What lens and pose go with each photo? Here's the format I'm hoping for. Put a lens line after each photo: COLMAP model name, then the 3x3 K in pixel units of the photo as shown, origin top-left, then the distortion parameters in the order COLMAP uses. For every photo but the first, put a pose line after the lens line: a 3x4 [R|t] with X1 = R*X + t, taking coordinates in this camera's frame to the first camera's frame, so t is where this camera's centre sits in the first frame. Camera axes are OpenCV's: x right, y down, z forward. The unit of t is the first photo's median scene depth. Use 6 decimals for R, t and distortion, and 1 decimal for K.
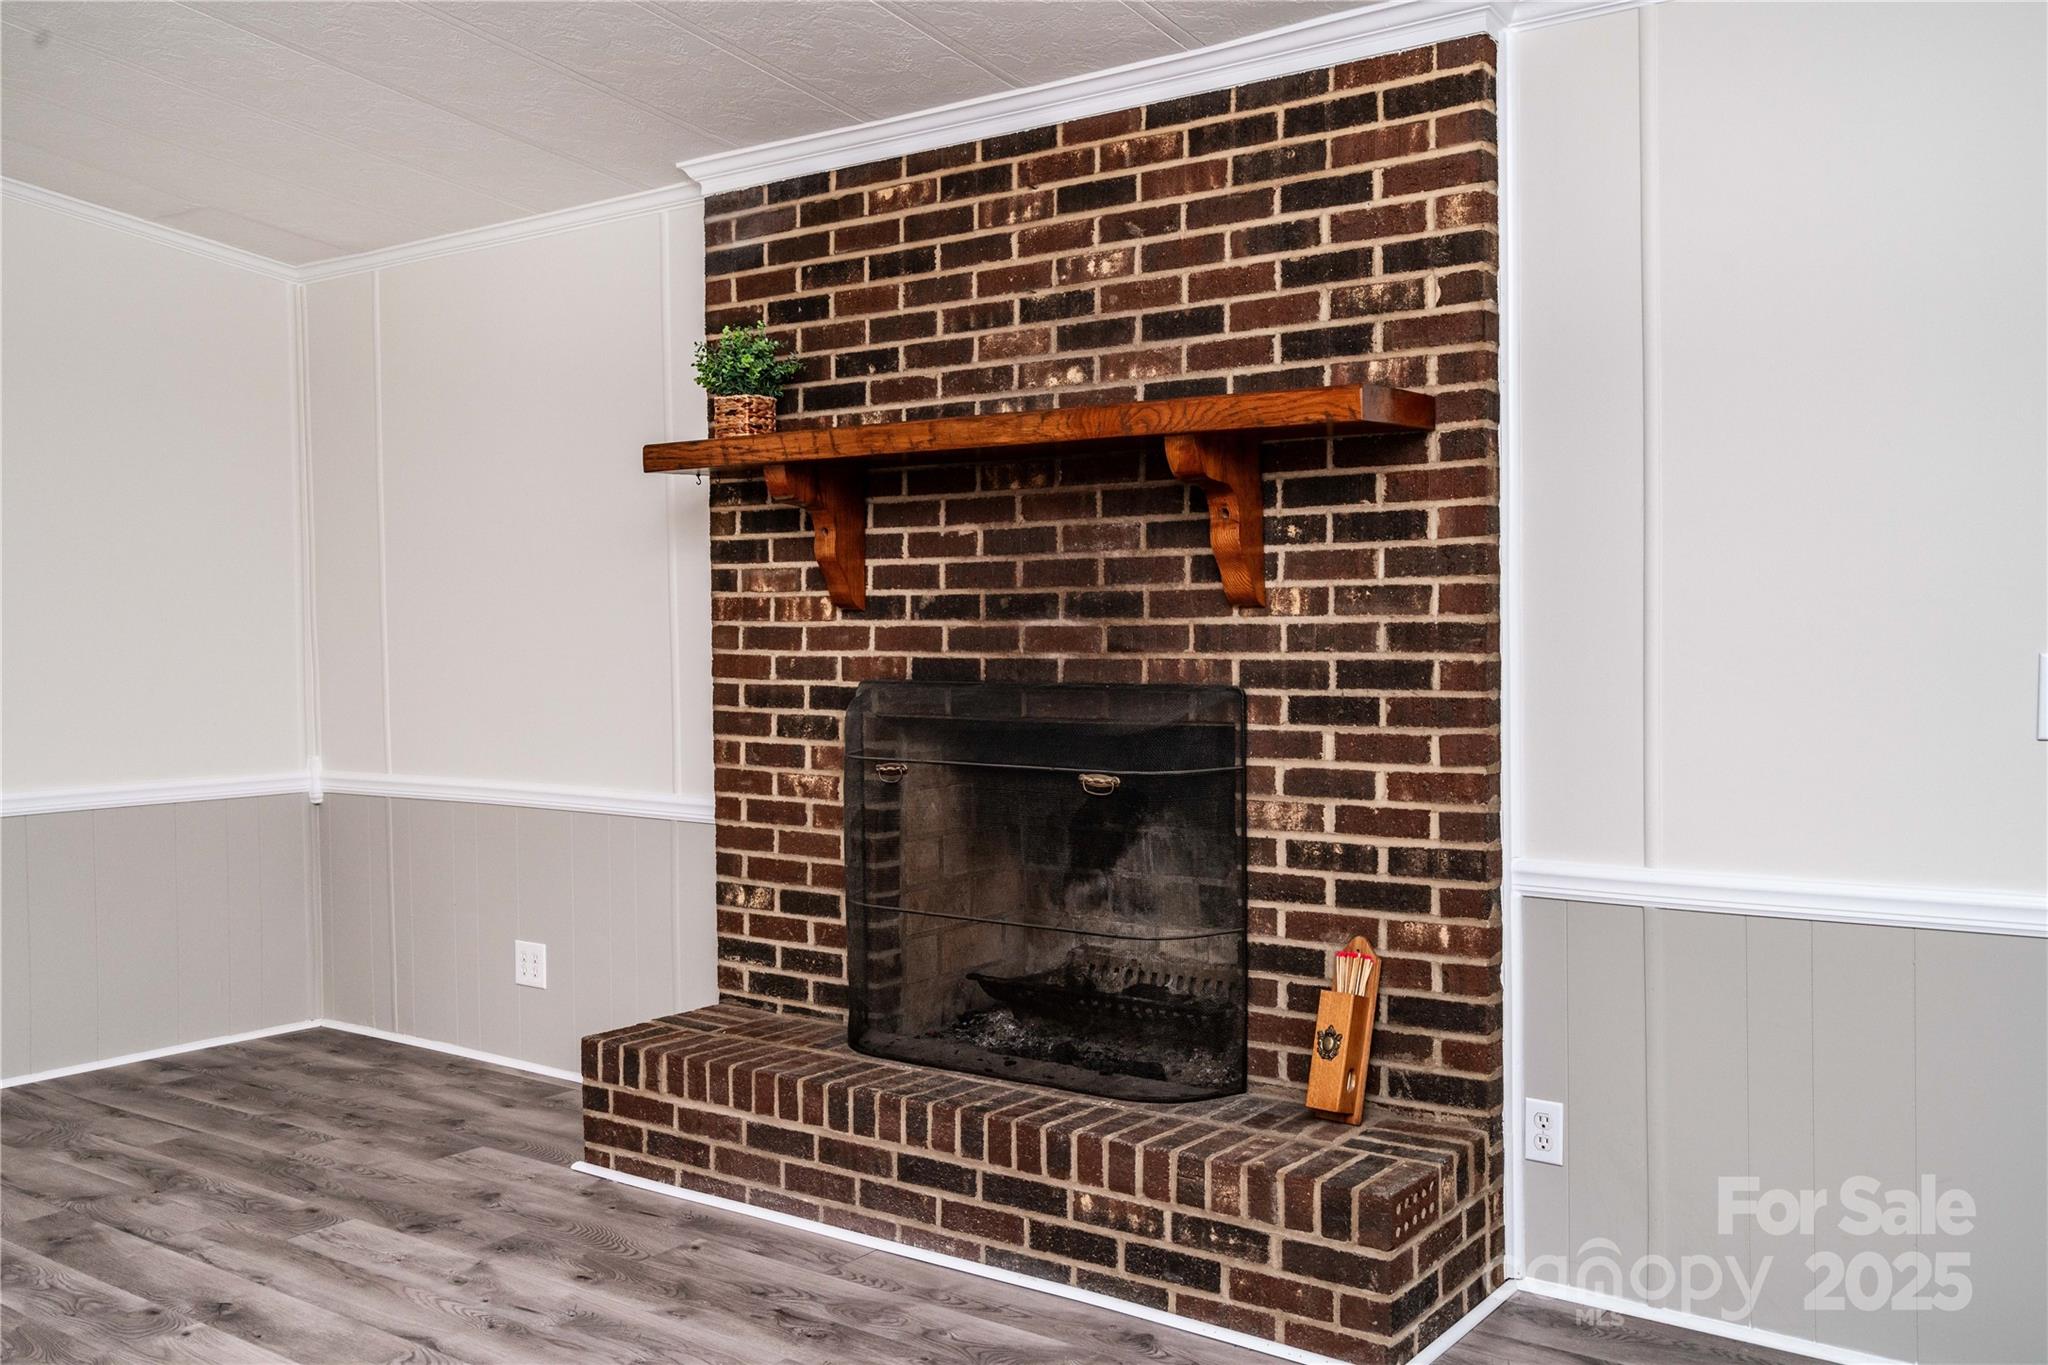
lens RADIAL K [[1732.7, 0, 1027.4], [0, 1732.7, 697.9], [0, 0, 1]] dist [0.021634, -0.002747]
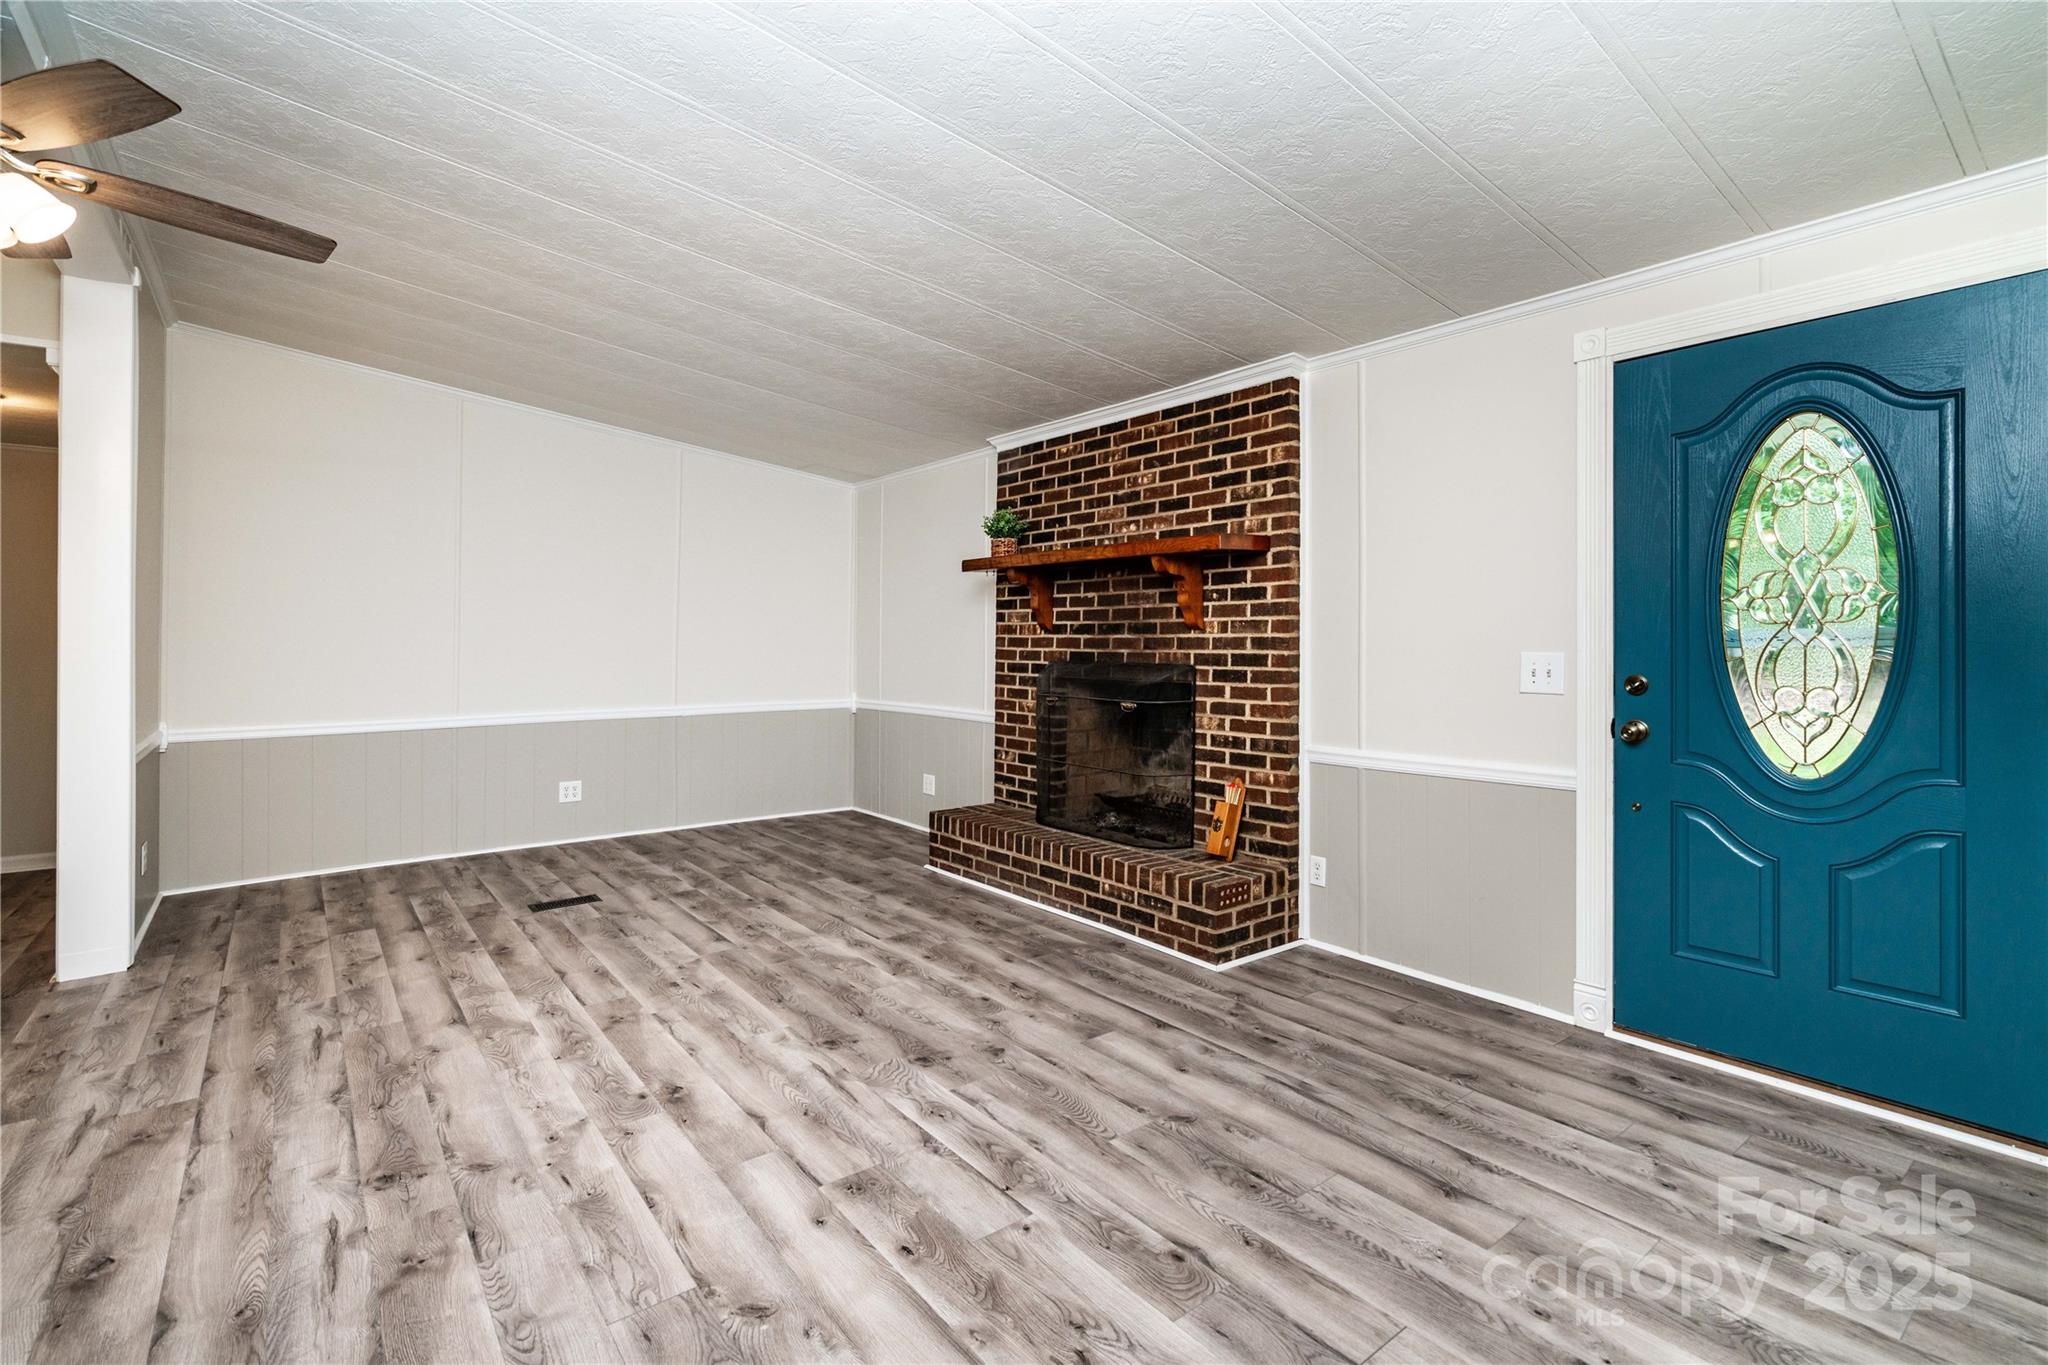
lens RADIAL K [[956.5, 0, 1042.6], [0, 956.5, 613.8], [0, 0, 1]] dist [-0.002011, 0.000653]
pose [[0.961653, -0.002834, -0.274256, 0.277112], [-0.015094, 0.997884, -0.063237, 0.008668], [0.273855, 0.064952, 0.959575, -0.246579]]
